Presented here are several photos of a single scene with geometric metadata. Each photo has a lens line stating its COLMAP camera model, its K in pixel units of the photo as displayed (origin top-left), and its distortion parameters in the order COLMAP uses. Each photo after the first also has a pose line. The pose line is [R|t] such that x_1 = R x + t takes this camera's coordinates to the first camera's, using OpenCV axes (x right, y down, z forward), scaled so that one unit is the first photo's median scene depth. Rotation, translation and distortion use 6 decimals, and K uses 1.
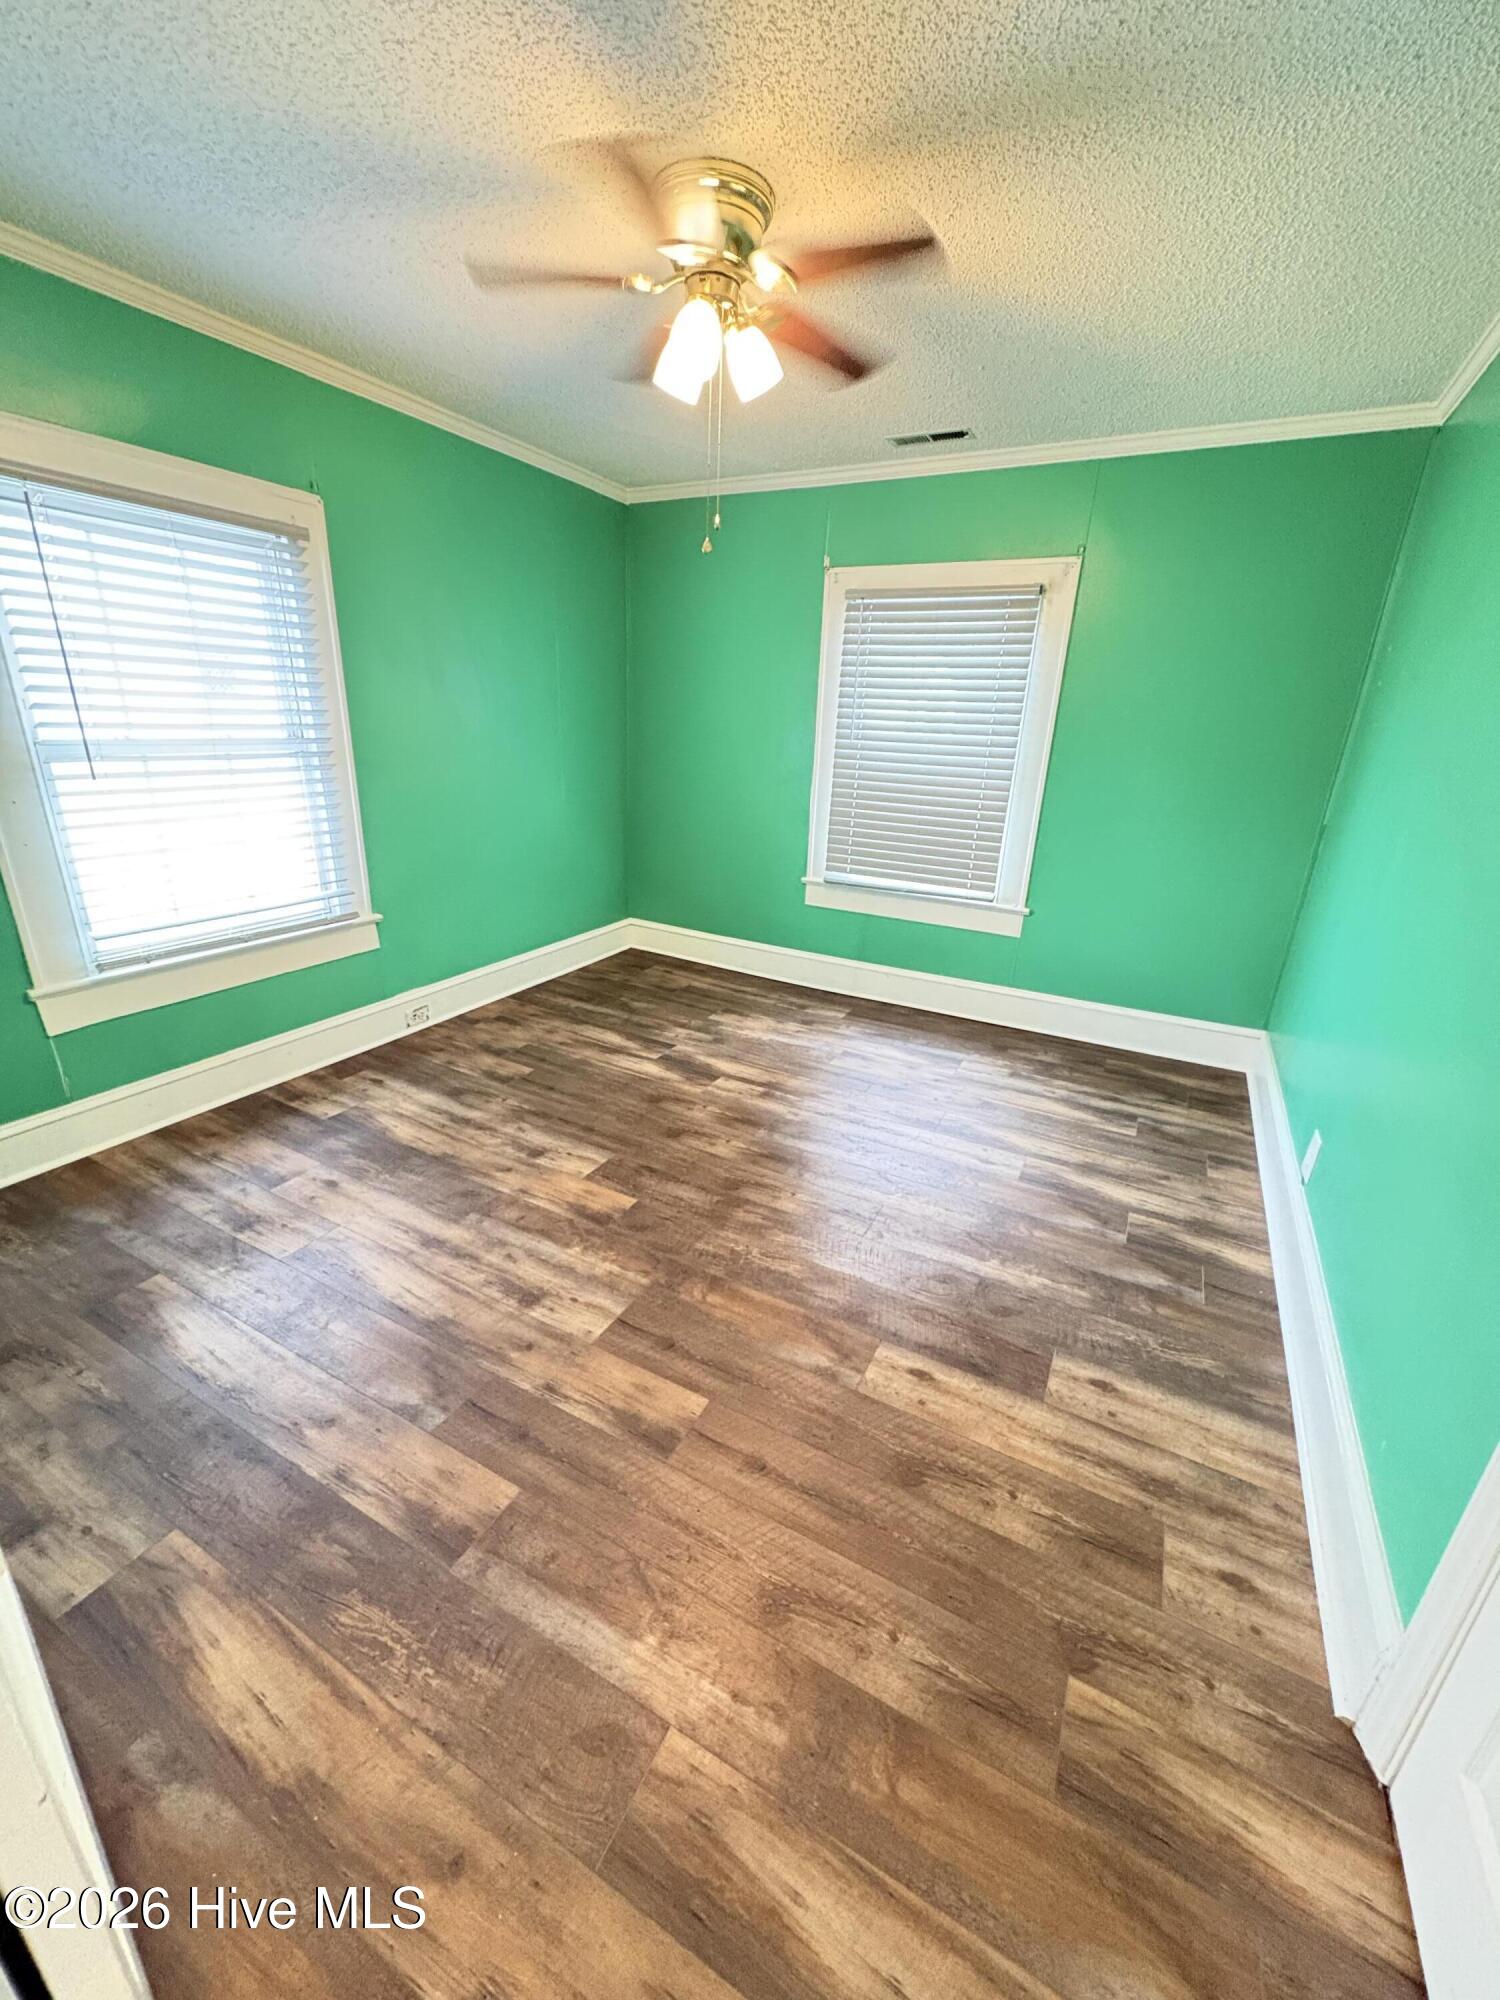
lens RADIAL K [[792.5, 0, 750.0], [0, 792.5, 1000.0], [0, 0, 1]] dist [-0.001091, 0.000367]
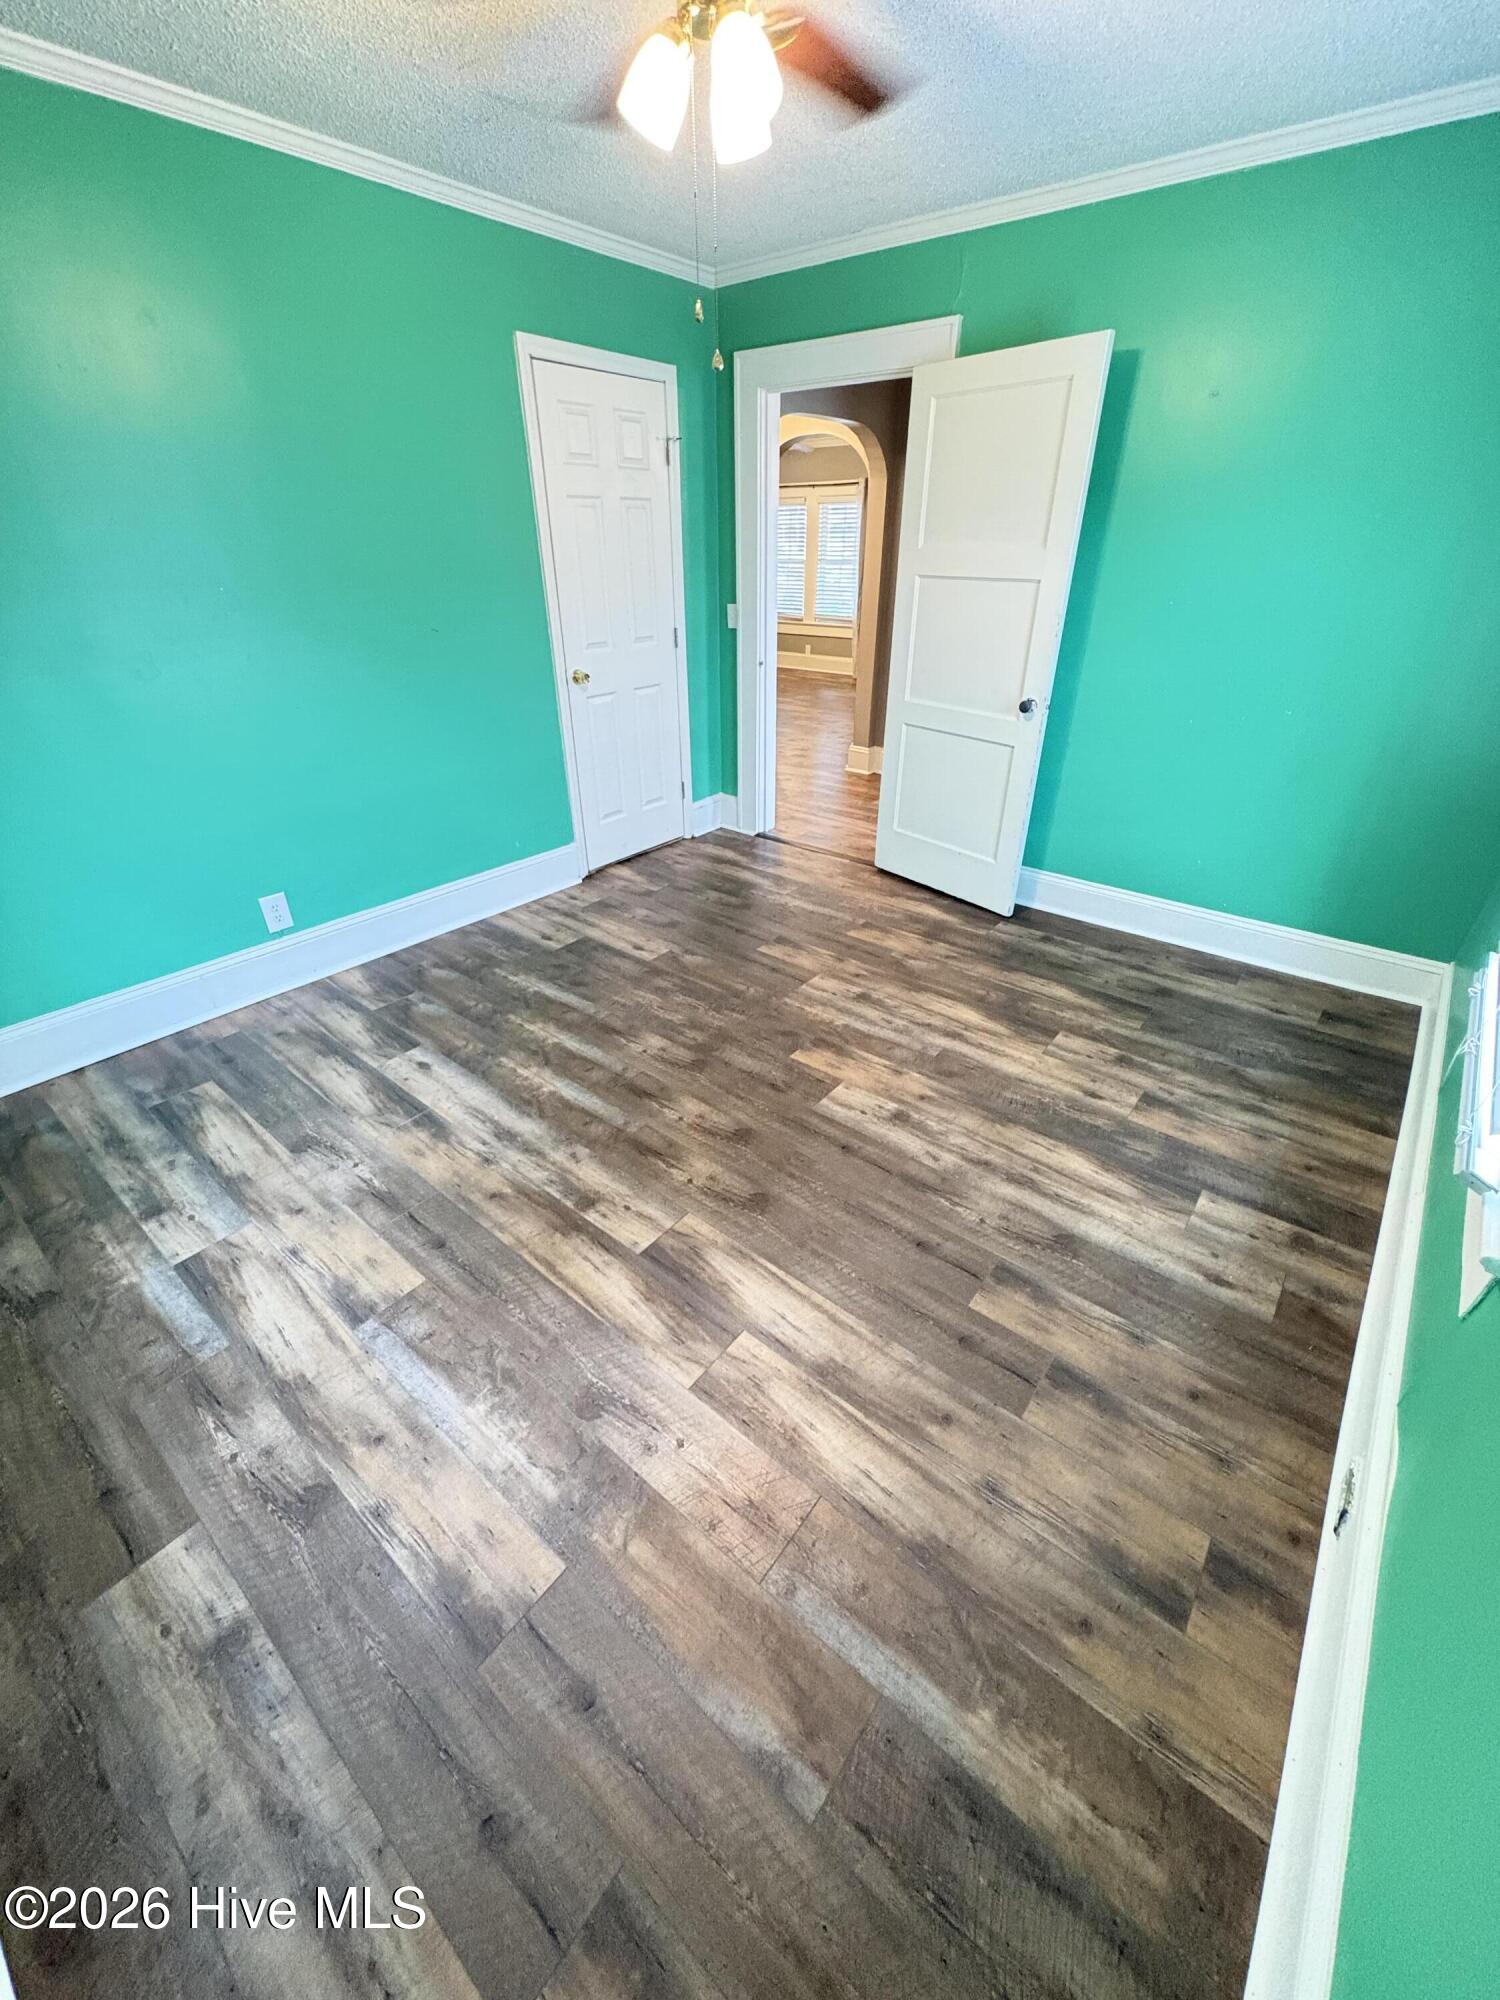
lens RADIAL K [[792.5, 0, 750.0], [0, 792.5, 1000.0], [0, 0, 1]] dist [-0.001091, 0.000367]
pose [[-0.979968, -0.132419, 0.148755, -0.218650], [0.030815, 0.637114, 0.770153, -0.575362], [-0.196756, 0.759310, -0.620271, 1.478687]]
